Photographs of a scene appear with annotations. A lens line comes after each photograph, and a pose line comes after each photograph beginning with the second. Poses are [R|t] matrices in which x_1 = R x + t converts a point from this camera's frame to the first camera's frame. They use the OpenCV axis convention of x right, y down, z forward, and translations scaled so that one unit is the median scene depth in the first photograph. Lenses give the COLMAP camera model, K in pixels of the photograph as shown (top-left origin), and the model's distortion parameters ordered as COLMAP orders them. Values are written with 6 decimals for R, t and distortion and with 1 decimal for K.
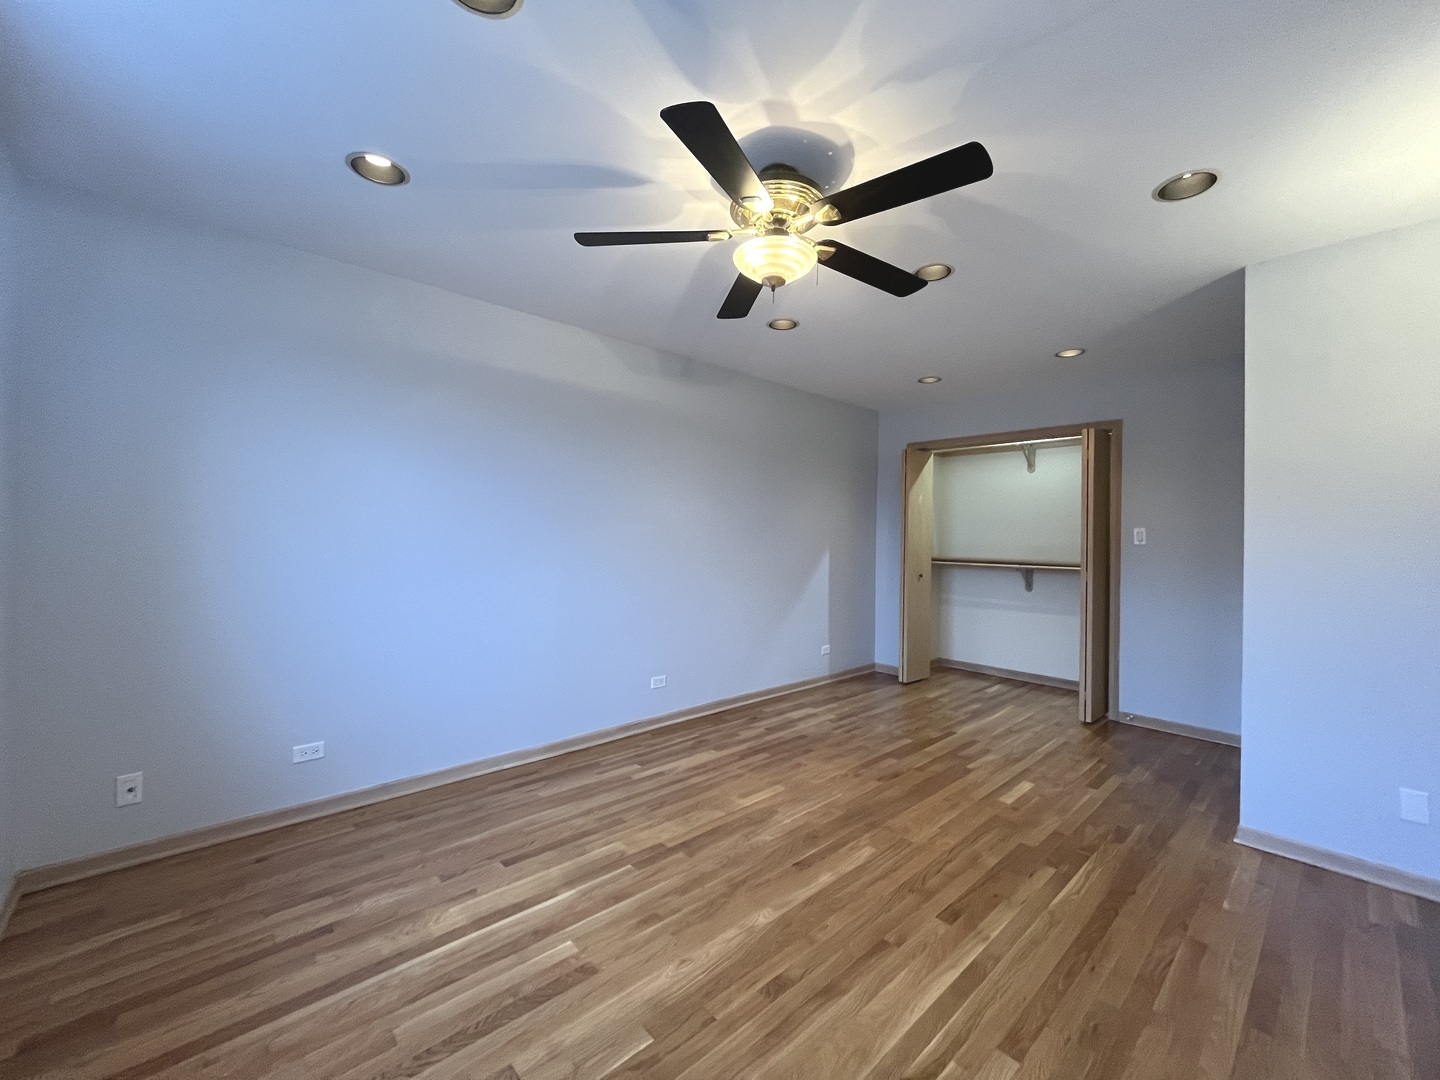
lens RADIAL K [[576.0, 0, 718.2], [0, 576.0, 533.6], [0, 0, 1]] dist [-0.002408, -0.000318]
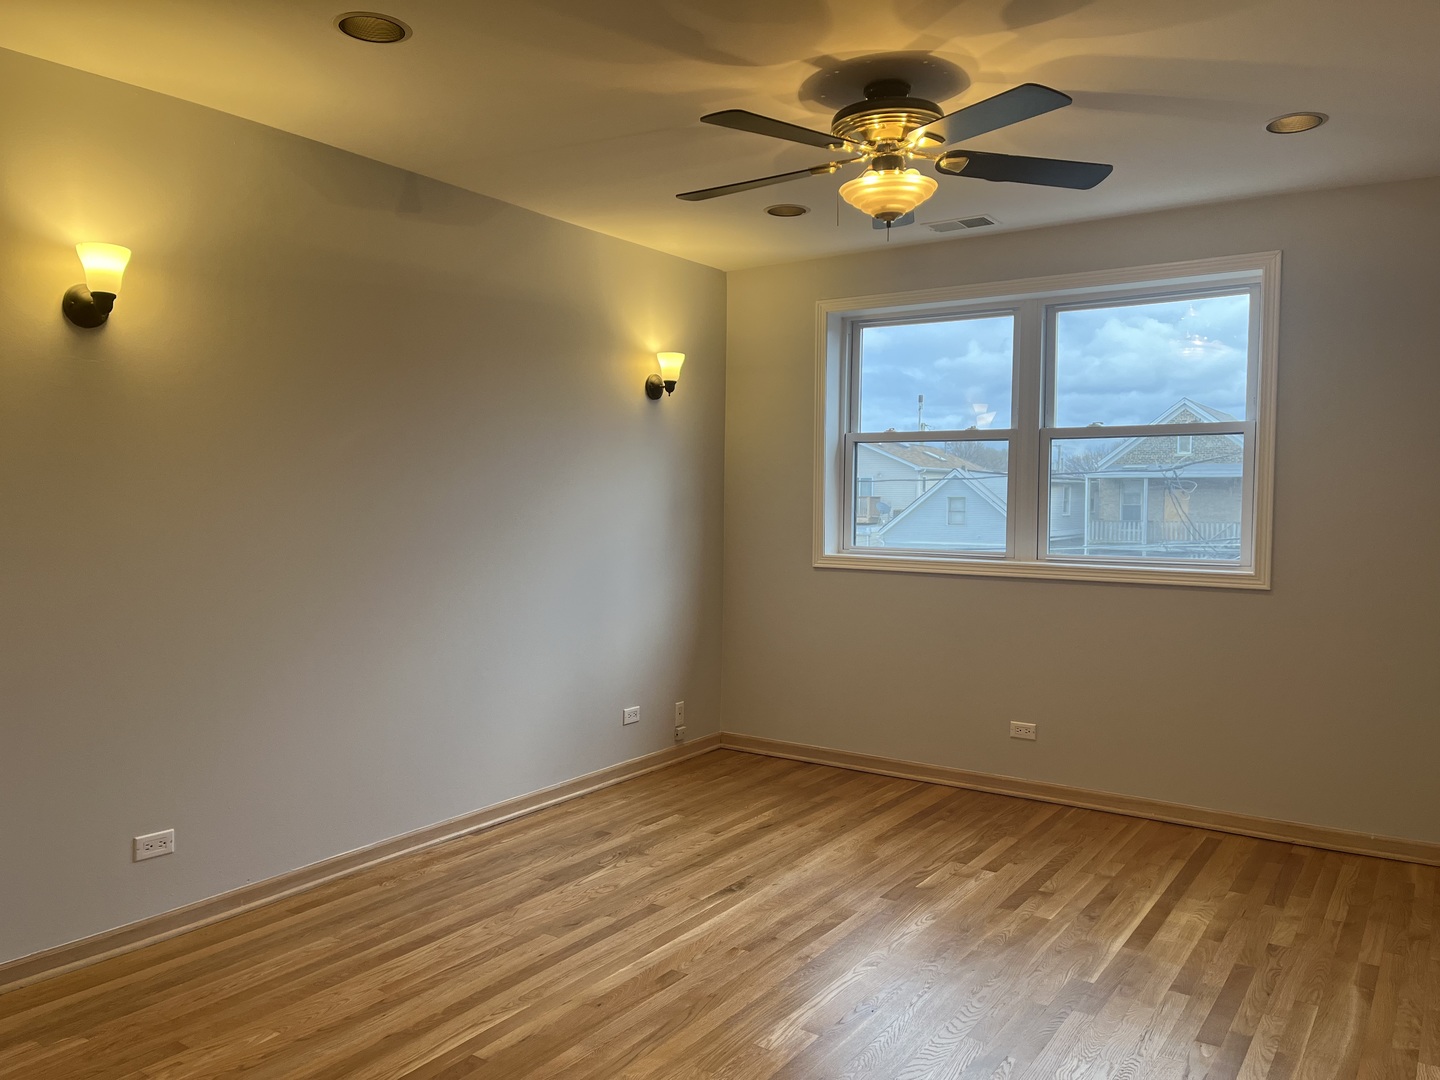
lens RADIAL K [[1098.4, 0, 720.0], [0, 1098.4, 540.0], [0, 0, 1]] dist [0.006371, 0.001983]
pose [[-0.971577, -0.012940, -0.236371, 0.727054], [-0.020568, 0.999343, 0.029836, -0.000276], [0.235829, 0.033850, -0.971205, 2.567026]]
